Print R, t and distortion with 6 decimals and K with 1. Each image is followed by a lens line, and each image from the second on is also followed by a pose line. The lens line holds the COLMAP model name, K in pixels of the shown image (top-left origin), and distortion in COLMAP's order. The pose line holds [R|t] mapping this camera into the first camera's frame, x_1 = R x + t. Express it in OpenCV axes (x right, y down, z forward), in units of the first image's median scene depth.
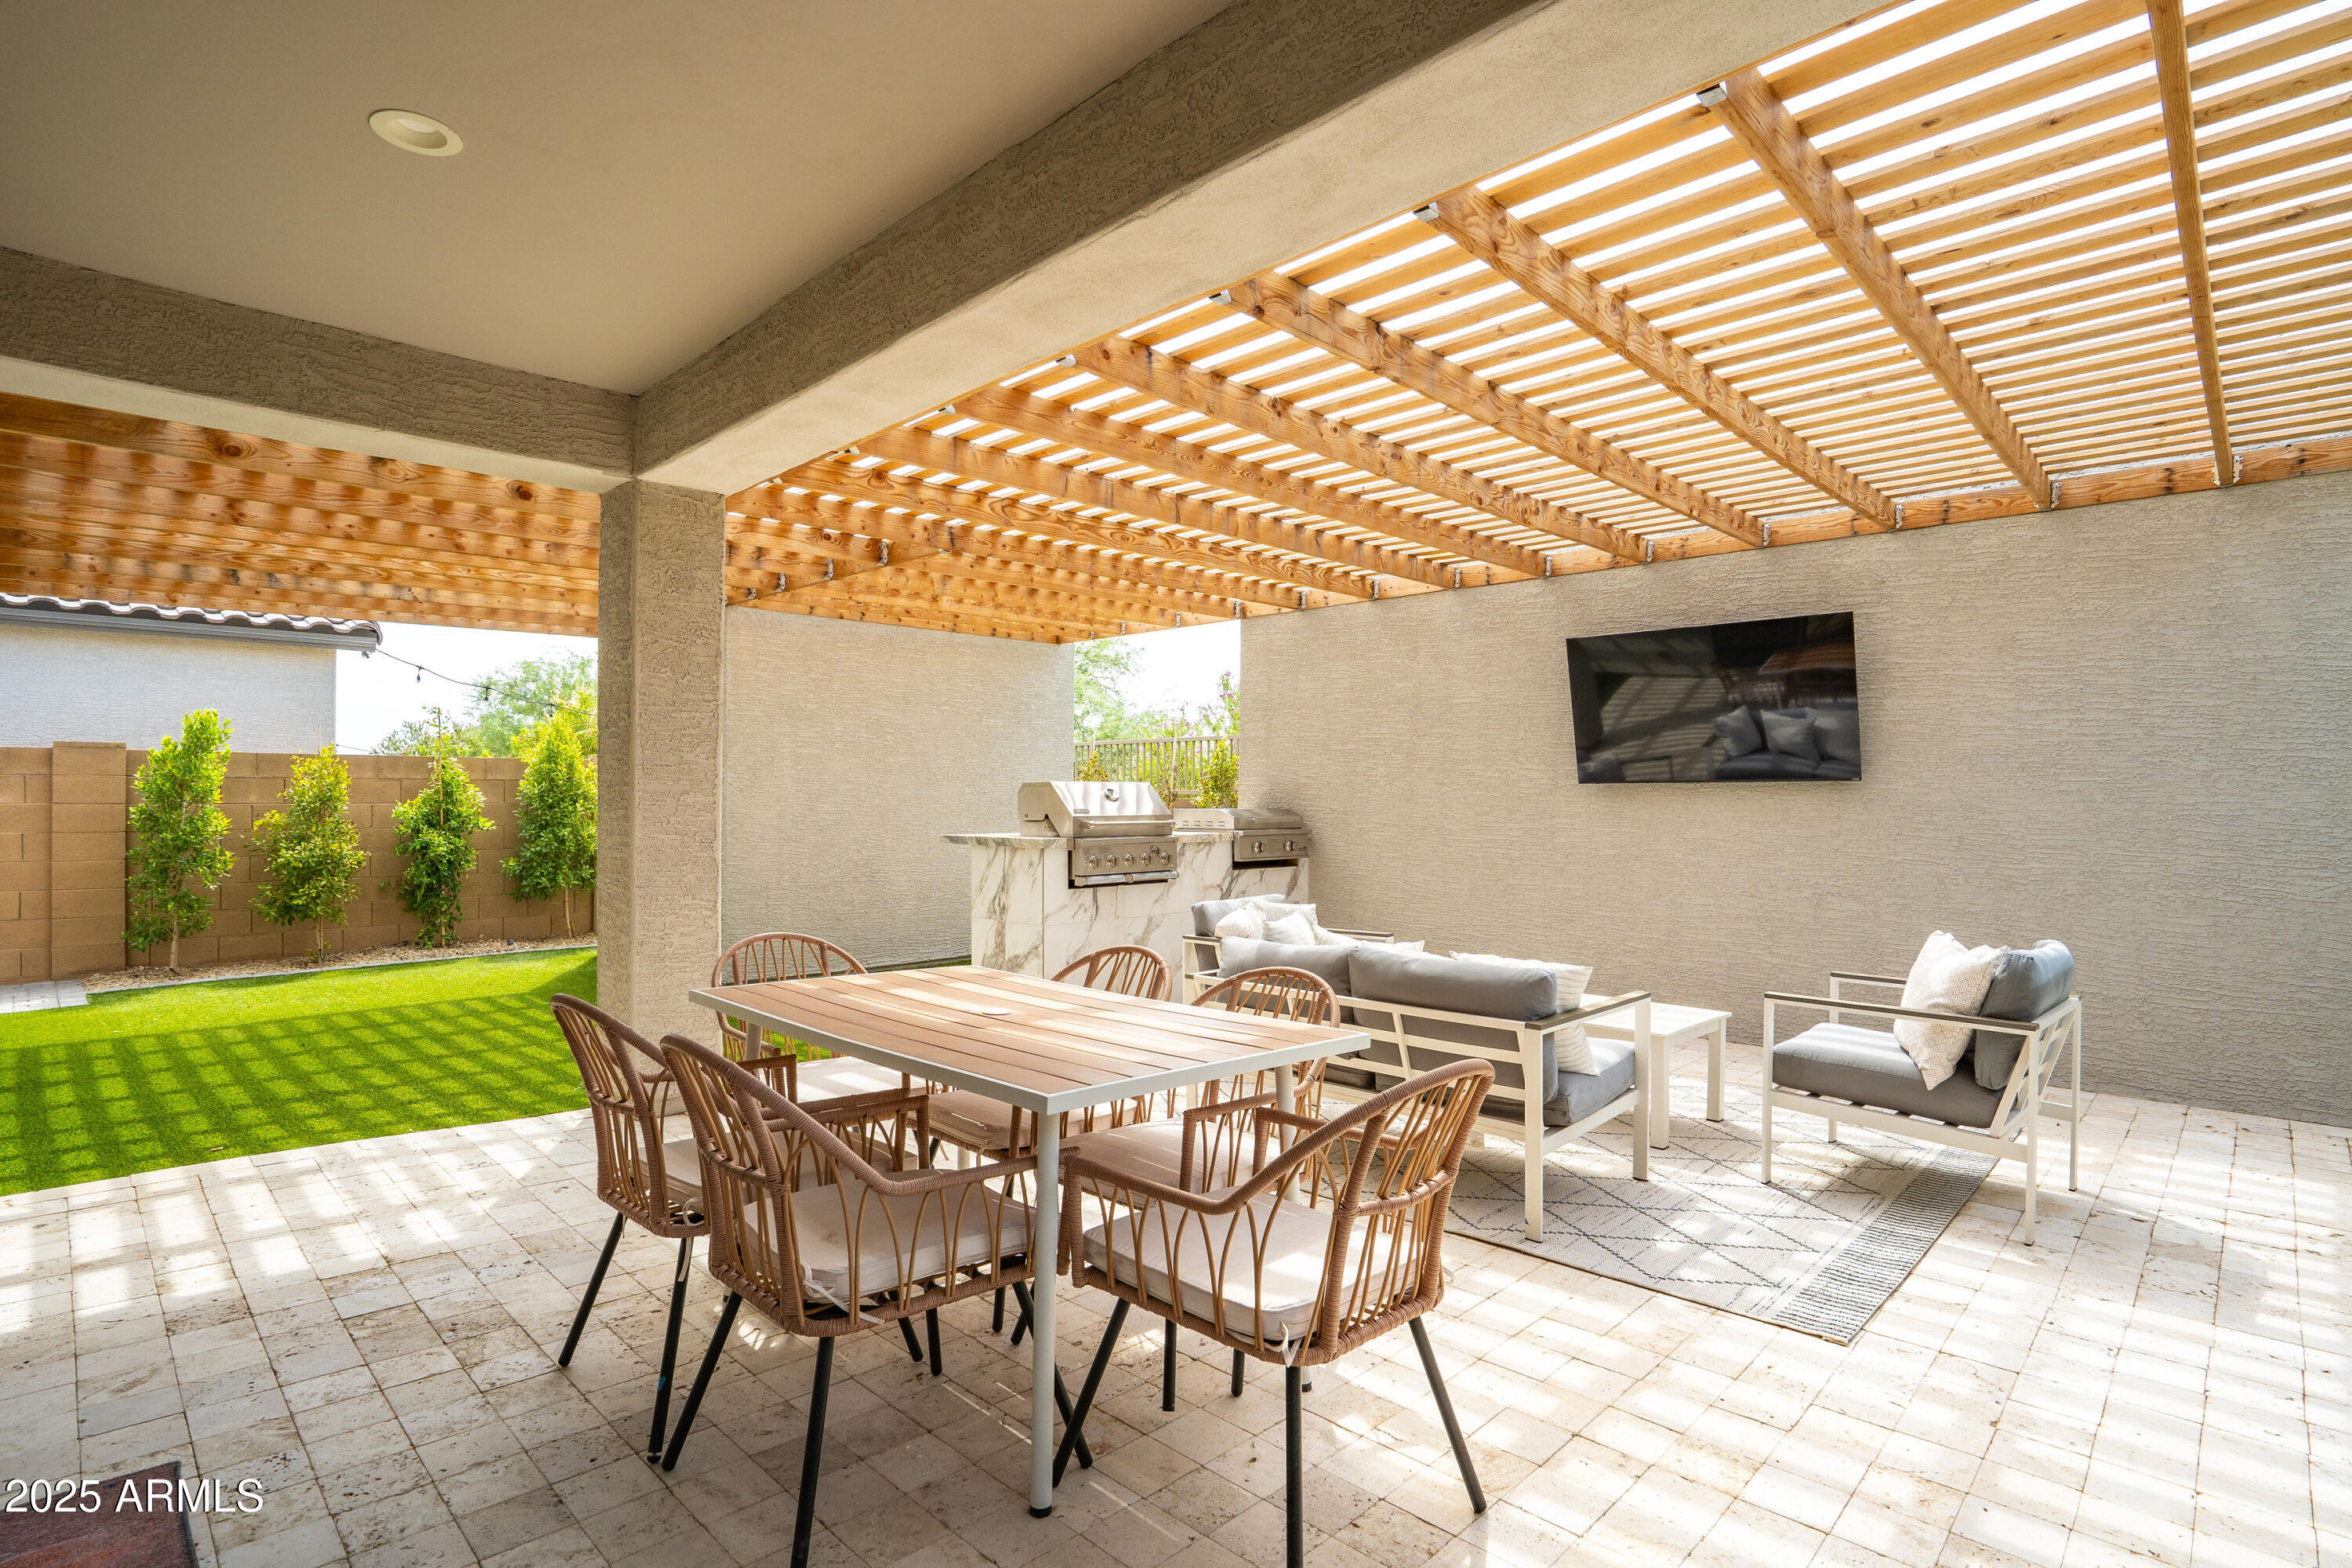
lens RADIAL K [[1138.4, 0, 1175.7], [0, 1138.4, 787.1], [0, 0, 1]] dist [0.000162, 0.000000]
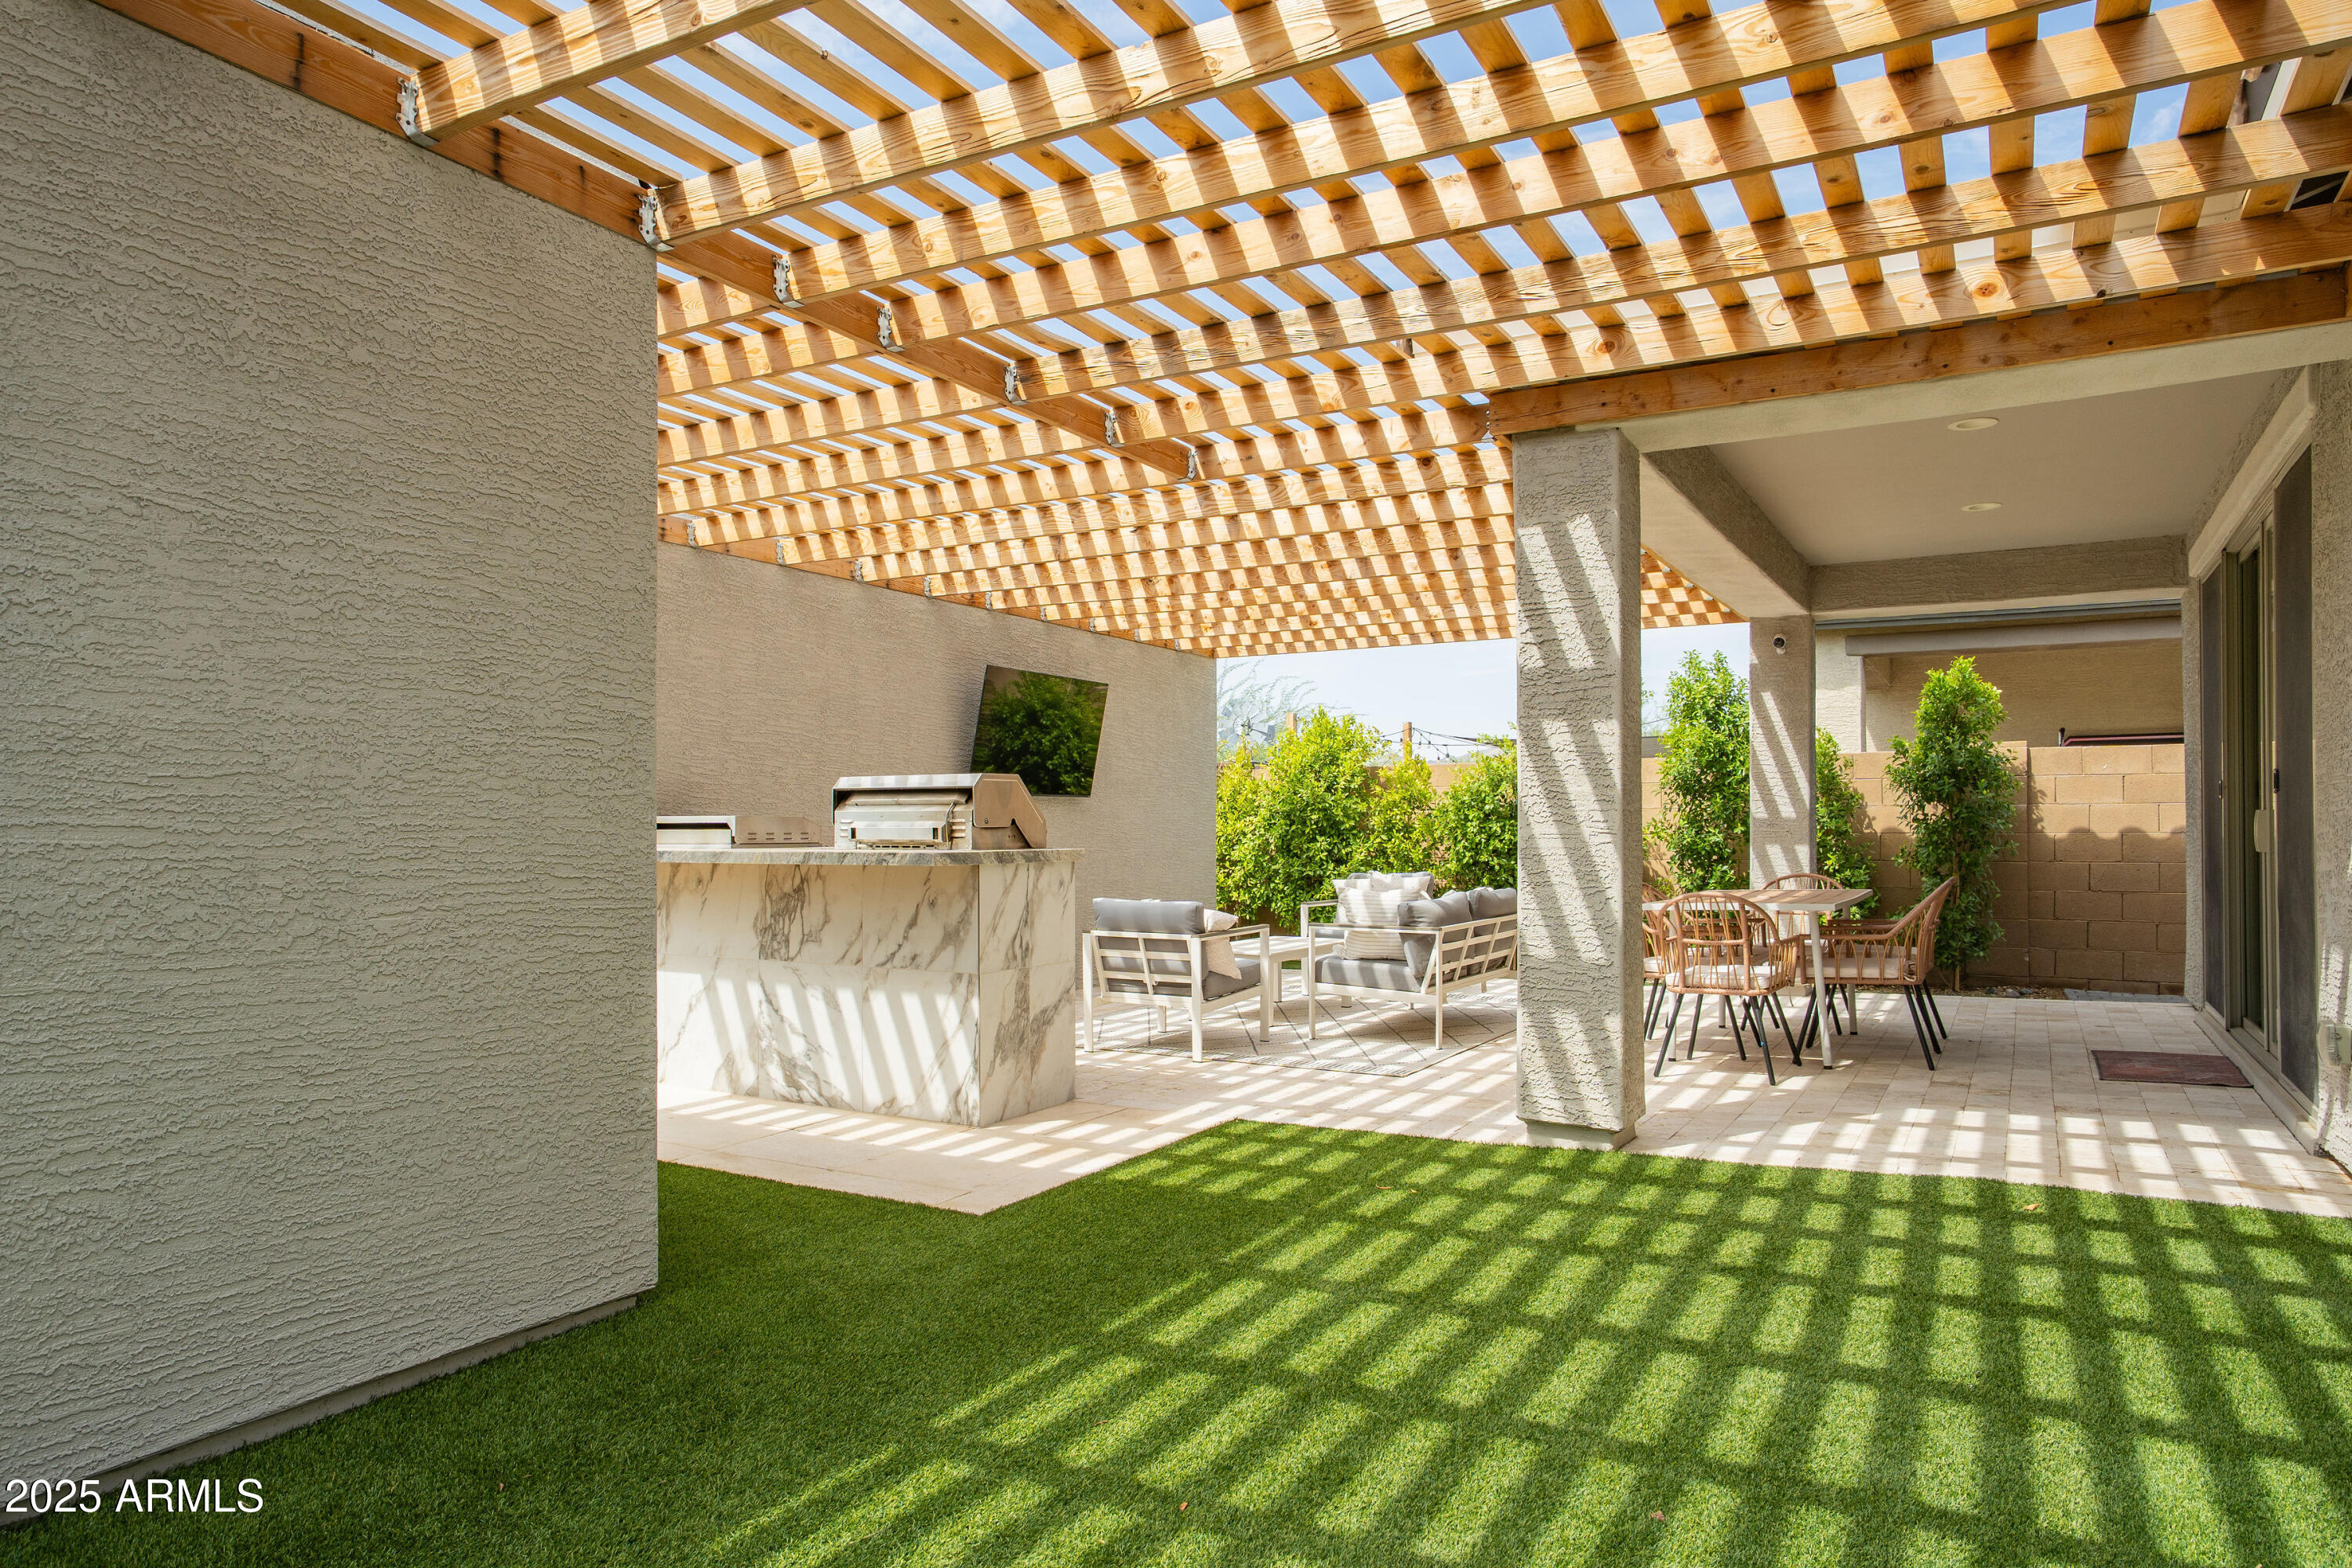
lens RADIAL K [[1460.1, 0, 1177.0], [0, 1460.1, 795.7], [0, 0, 1]] dist [-0.000231, -0.000004]
pose [[-0.248746, 0.022186, 0.968315, -1.060294], [-0.002503, 0.999720, -0.023549, 0.031373], [-0.968565, -0.008281, -0.248621, 1.133792]]
